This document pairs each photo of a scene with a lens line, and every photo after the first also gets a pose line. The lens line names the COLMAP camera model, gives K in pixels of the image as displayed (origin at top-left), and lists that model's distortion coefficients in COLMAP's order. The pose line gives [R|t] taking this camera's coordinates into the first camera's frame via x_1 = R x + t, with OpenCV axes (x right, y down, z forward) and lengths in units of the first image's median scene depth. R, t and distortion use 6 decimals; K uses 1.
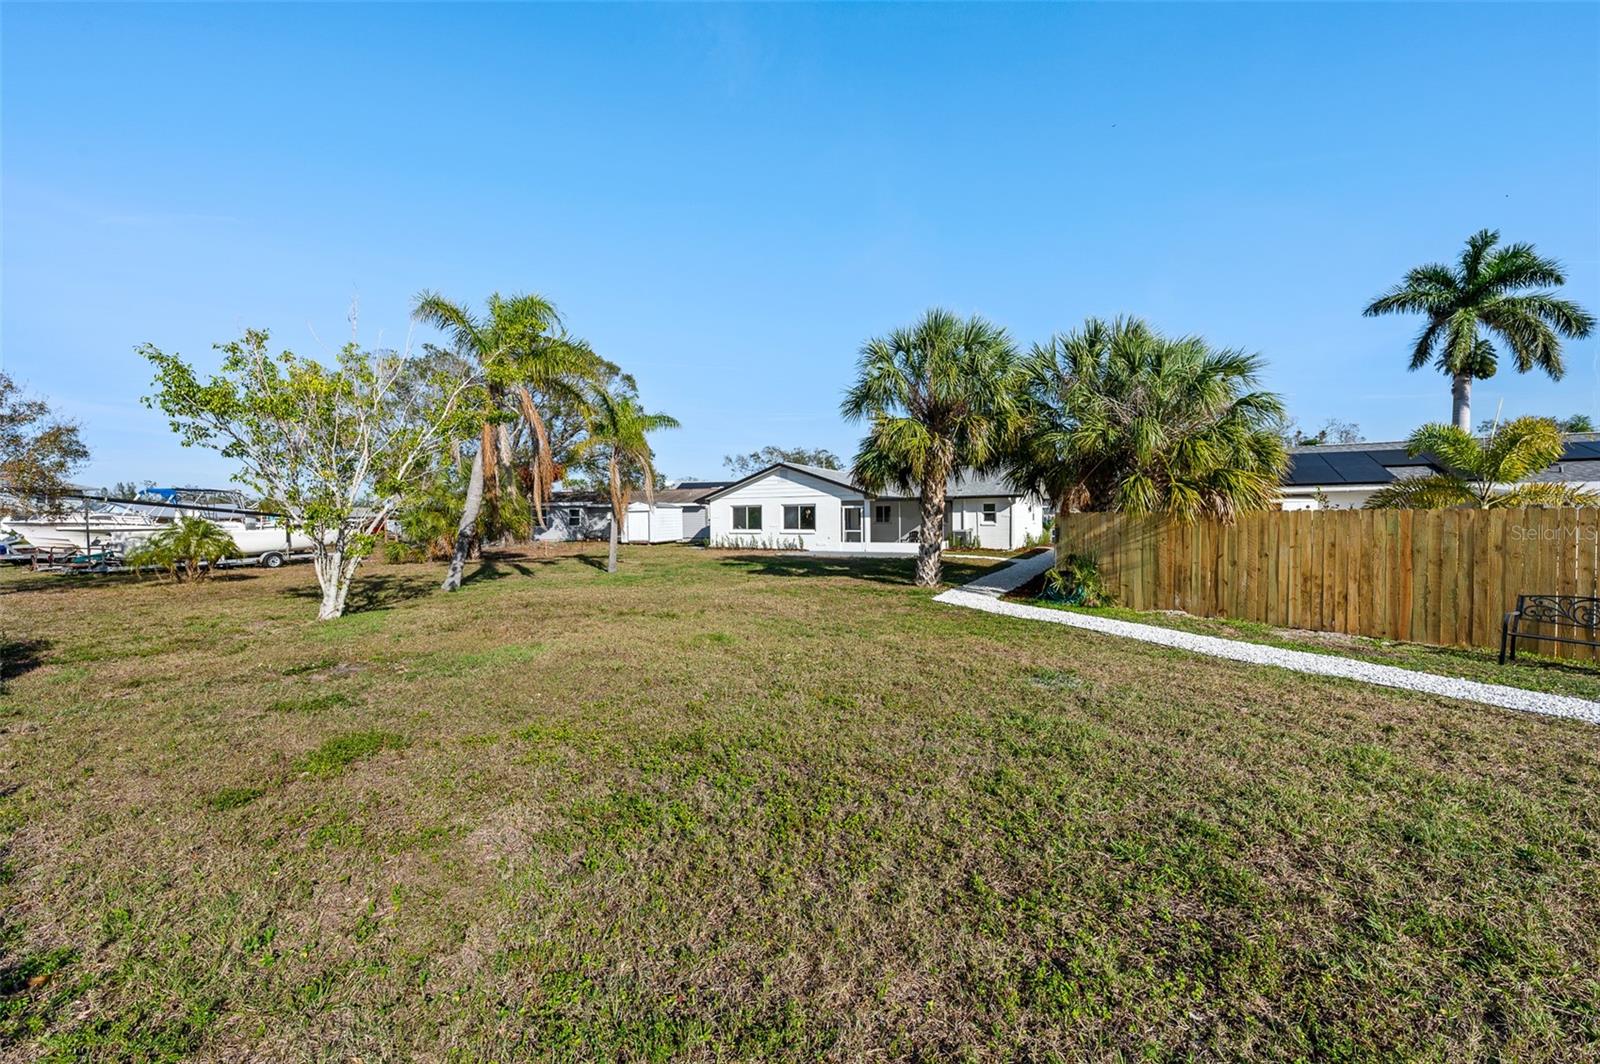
lens RADIAL K [[646.4, 0, 788.9], [0, 646.4, 537.4], [0, 0, 1]] dist [-0.001289, -0.000535]
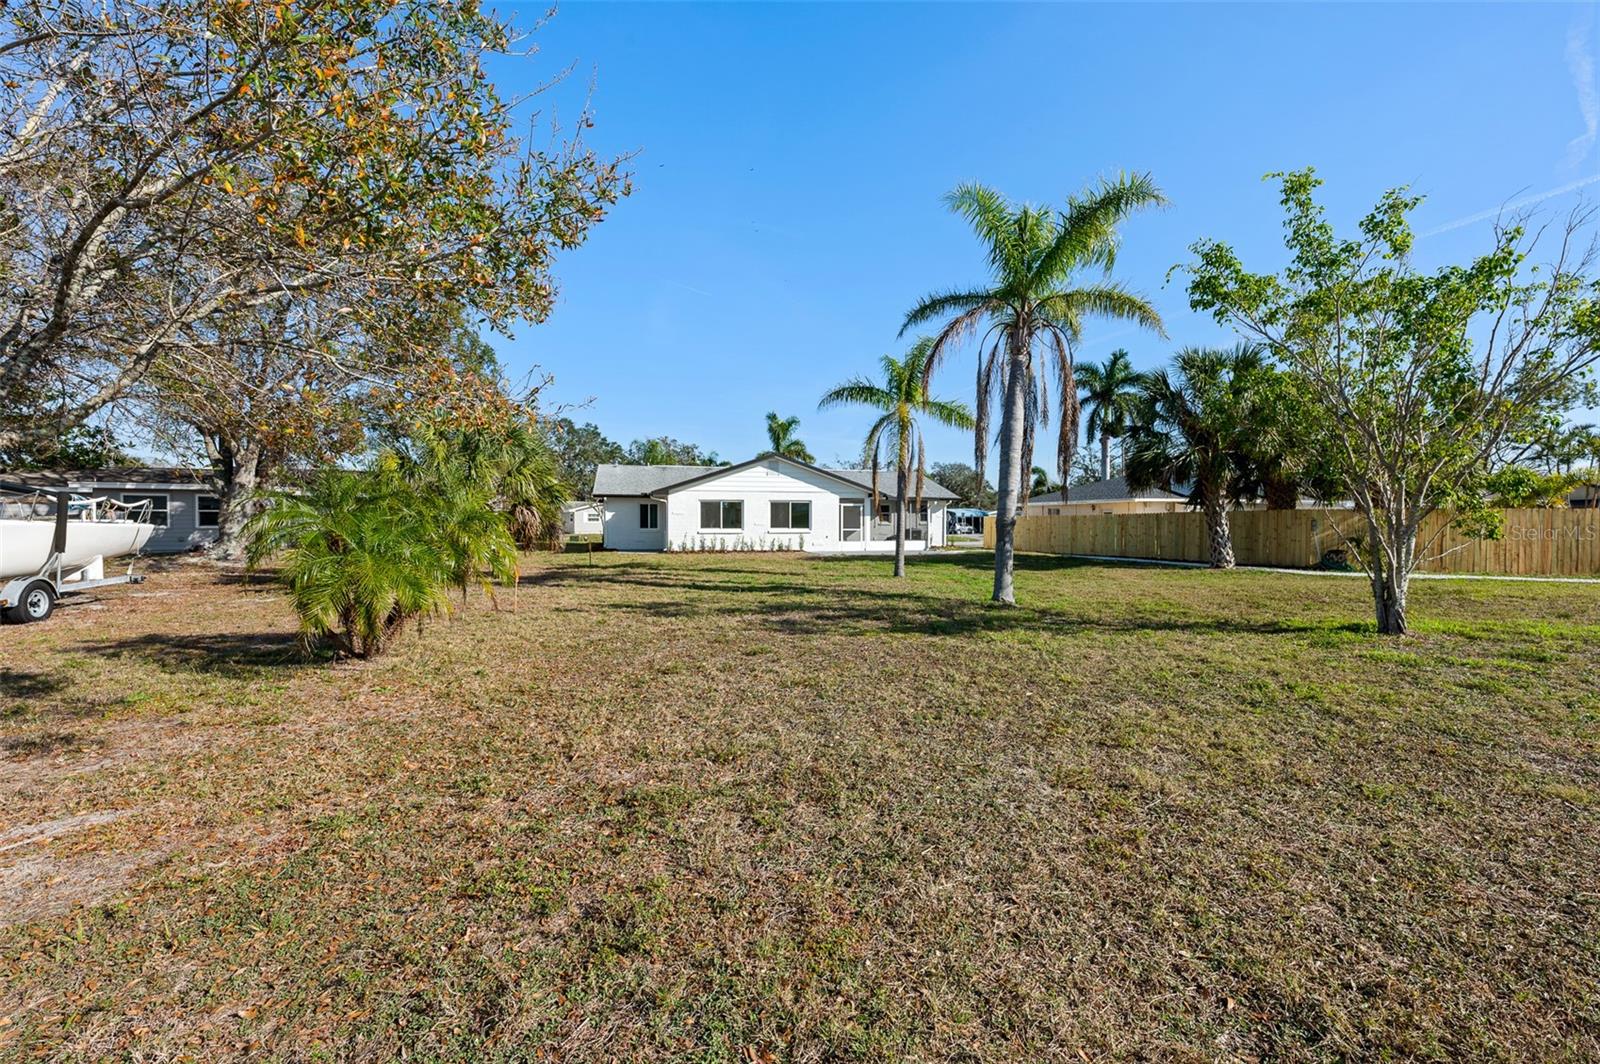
lens RADIAL K [[646.4, 0, 788.9], [0, 646.4, 537.4], [0, 0, 1]] dist [-0.001289, -0.000535]
pose [[0.708948, -0.004192, 0.705249, -0.616616], [0.015839, 0.999825, -0.009979, 0.008765], [-0.705083, 0.018245, 0.708890, 0.372577]]
